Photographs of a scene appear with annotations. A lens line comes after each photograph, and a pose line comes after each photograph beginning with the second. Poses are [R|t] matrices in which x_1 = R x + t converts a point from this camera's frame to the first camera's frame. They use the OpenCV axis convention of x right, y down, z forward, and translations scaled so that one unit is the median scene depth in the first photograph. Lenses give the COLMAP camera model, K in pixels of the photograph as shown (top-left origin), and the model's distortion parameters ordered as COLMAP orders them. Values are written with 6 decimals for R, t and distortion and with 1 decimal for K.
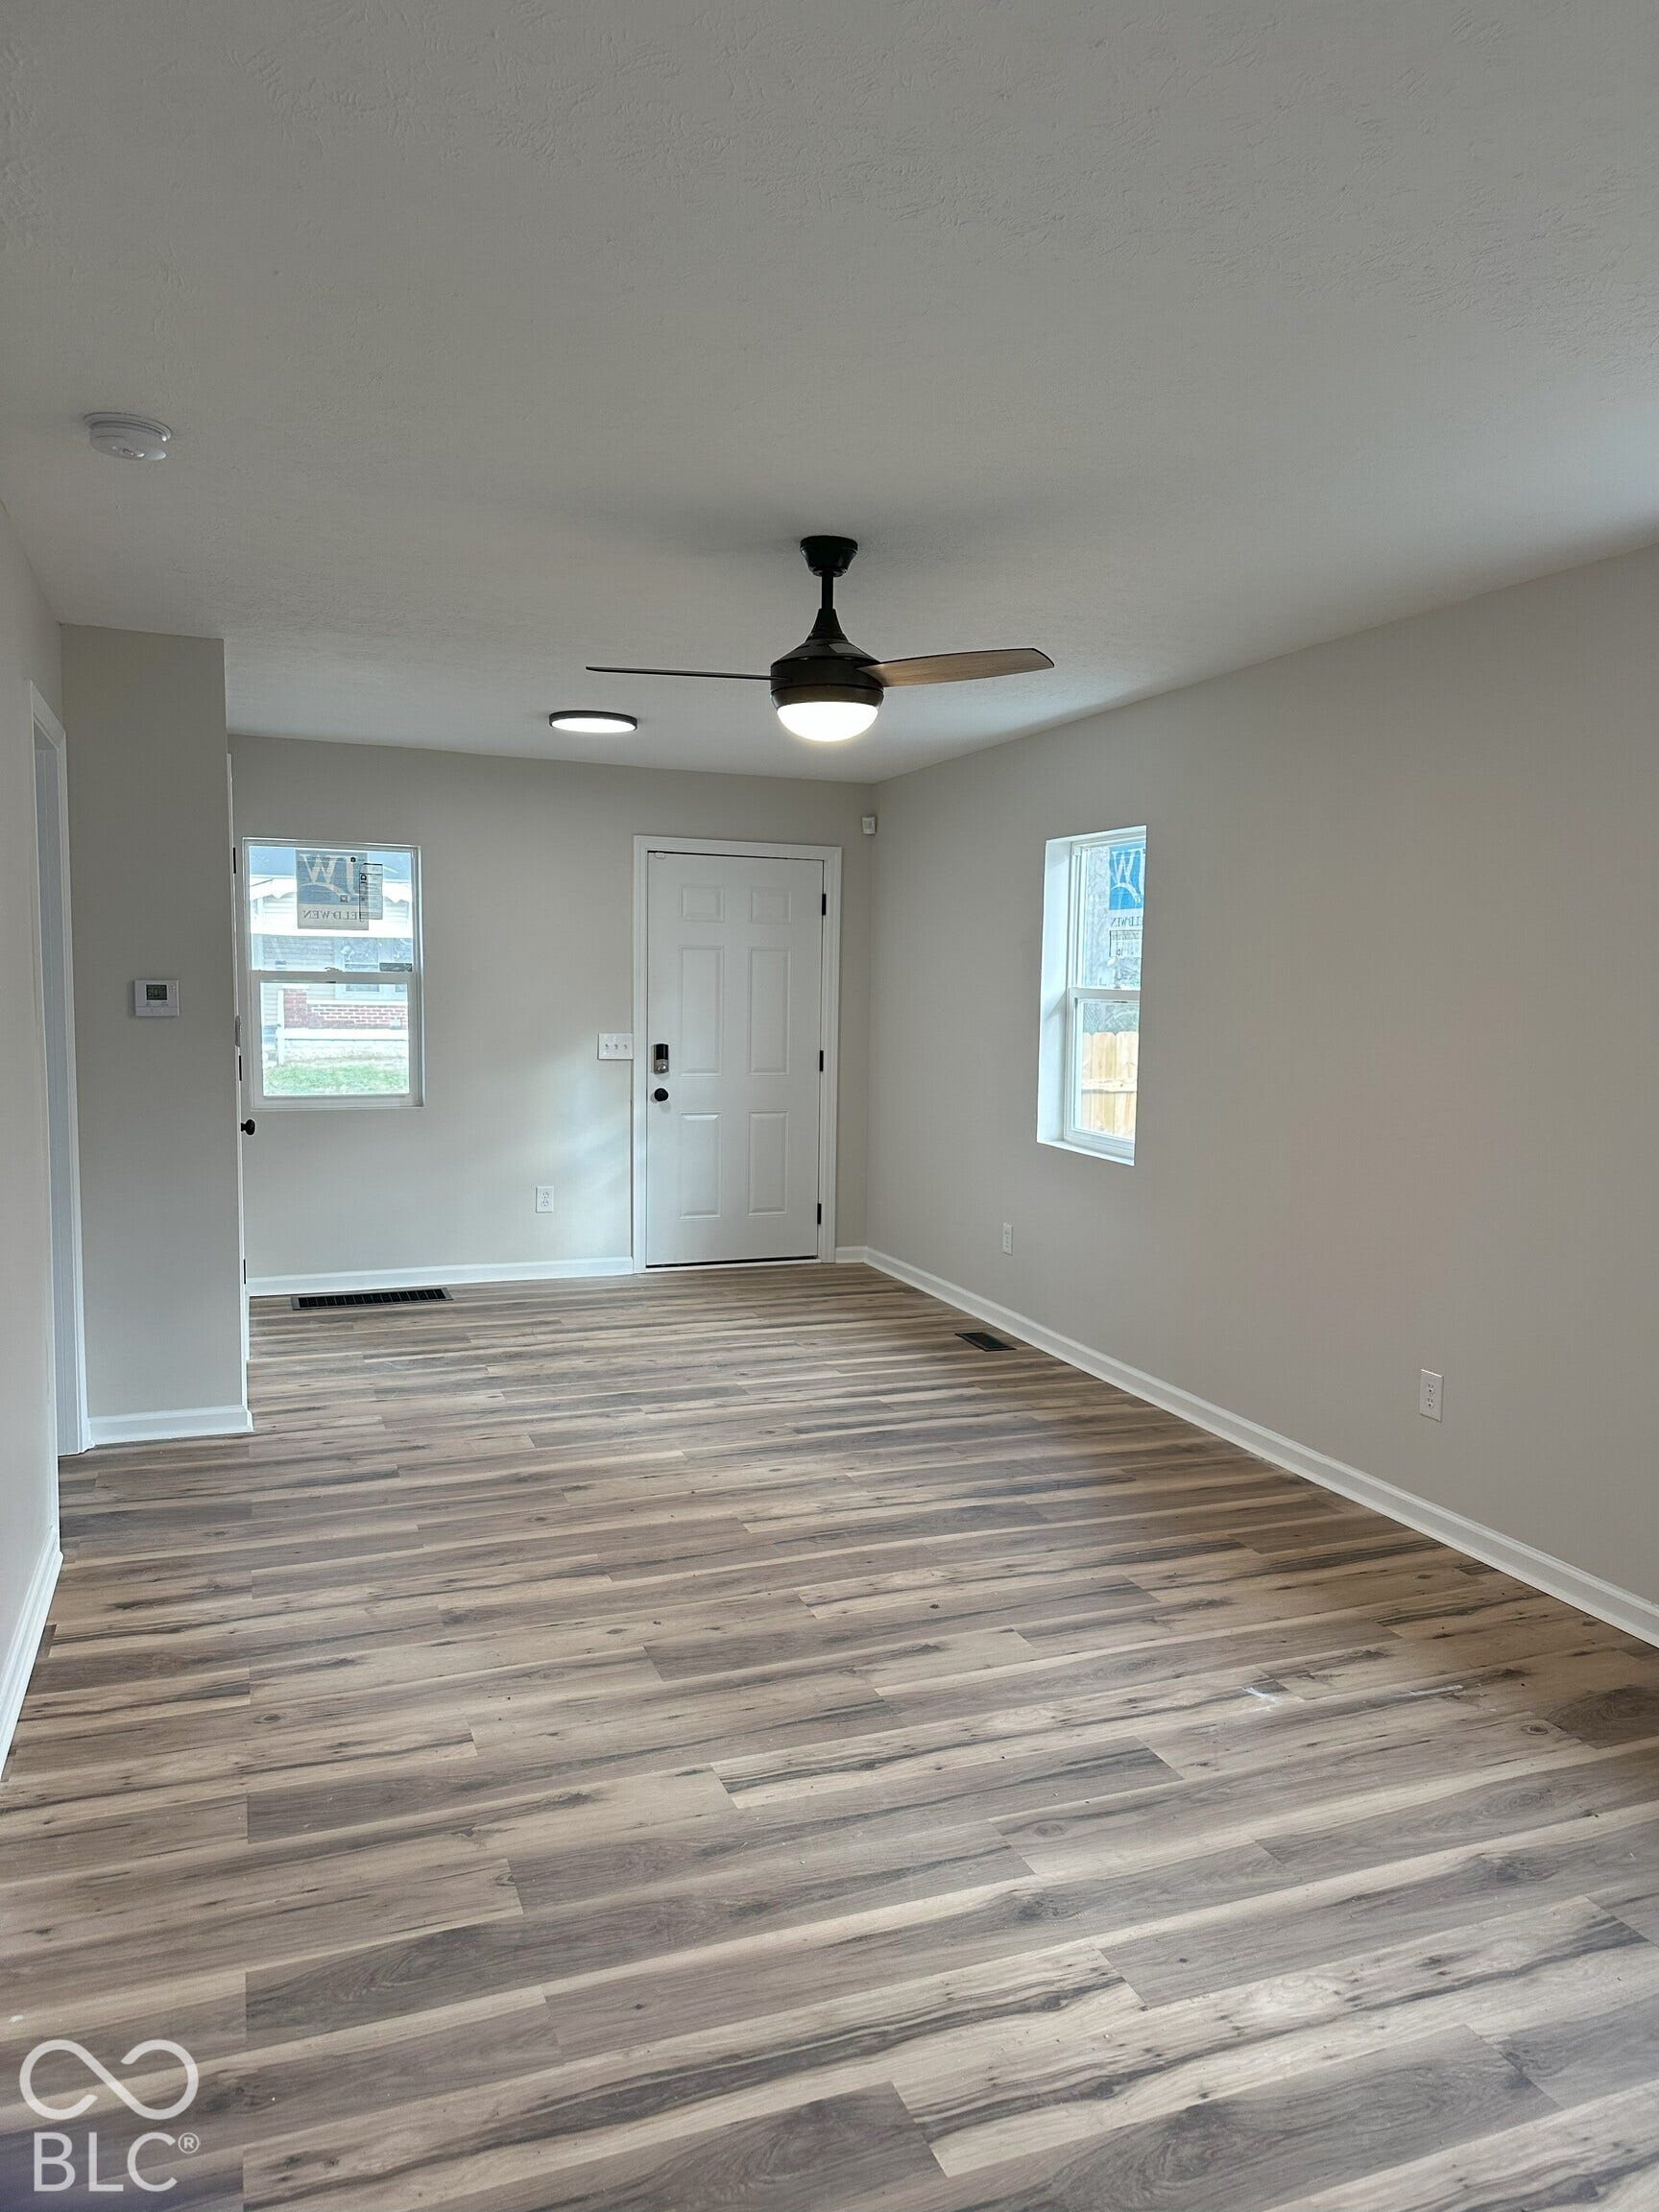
lens RADIAL K [[1547.6, 0, 818.2], [0, 1547.6, 1110.0], [0, 0, 1]] dist [0.036893, -0.042638]
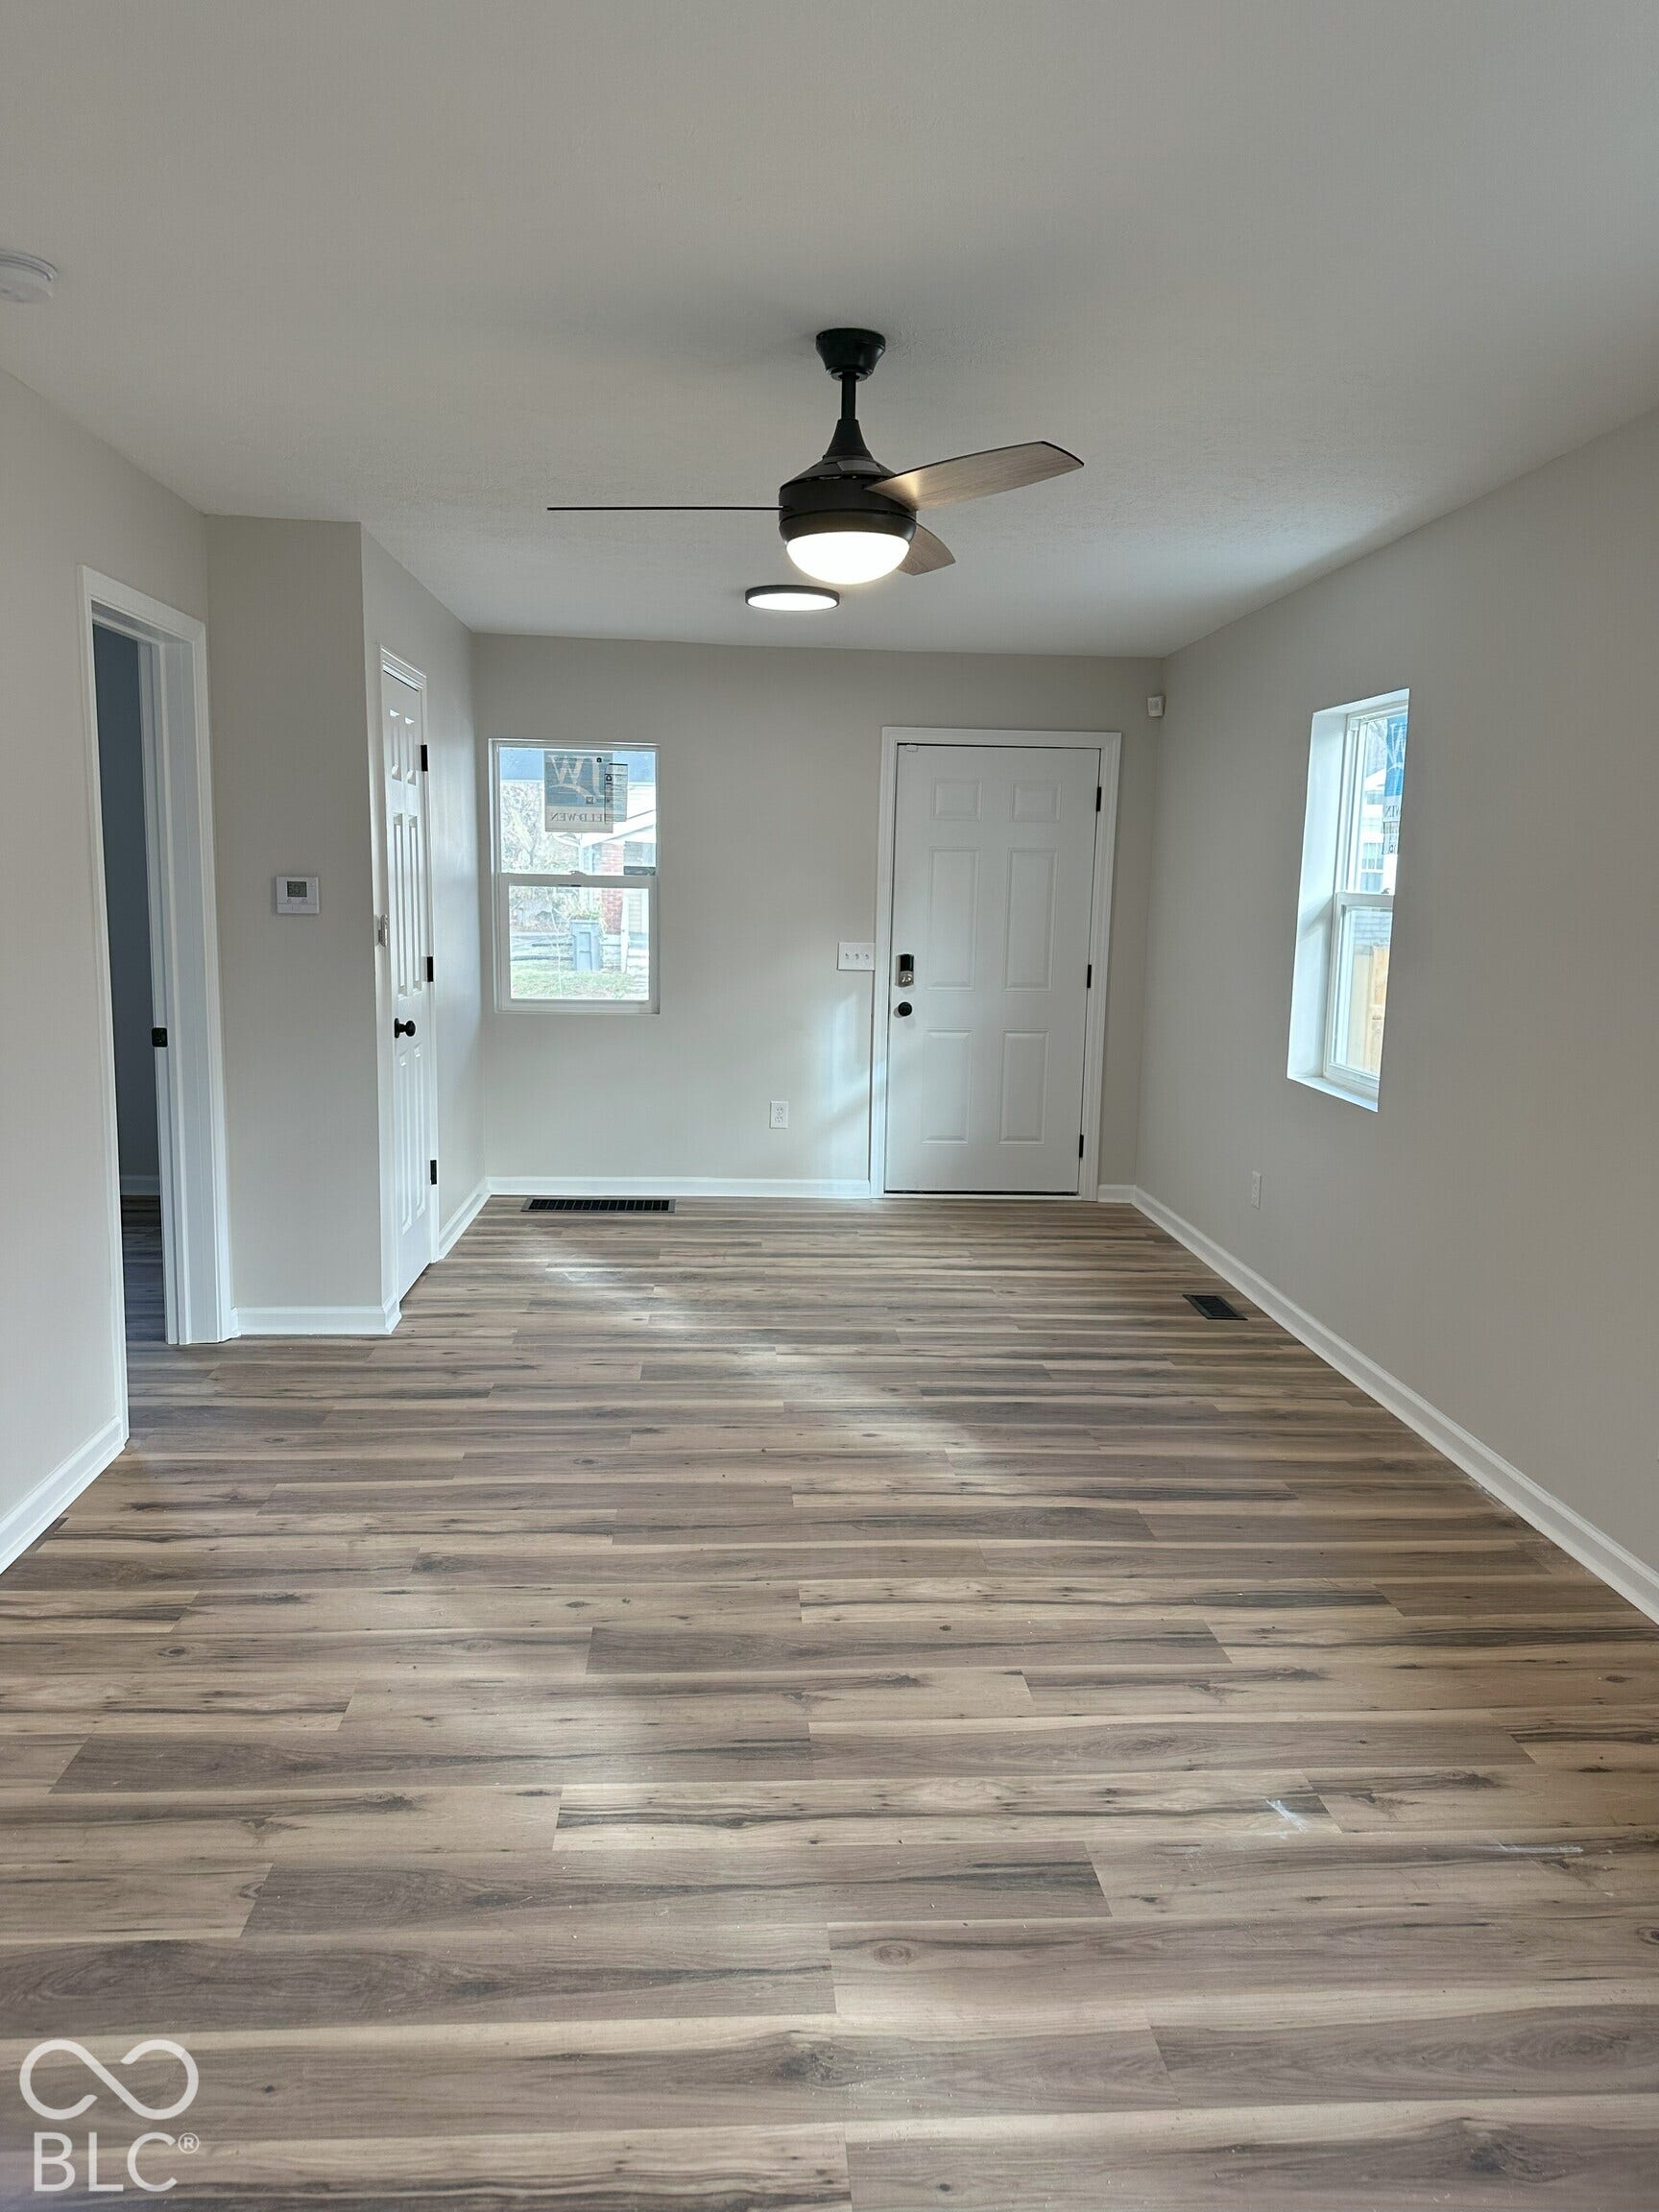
lens RADIAL K [[1547.6, 0, 794.8], [0, 1547.6, 1111.6], [0, 0, 1]] dist [0.036893, -0.042638]
pose [[0.954568, 0.050878, -0.293616, 0.202425], [-0.033753, 0.997436, 0.063105, -0.008691], [0.296074, -0.050328, 0.953838, 0.163196]]
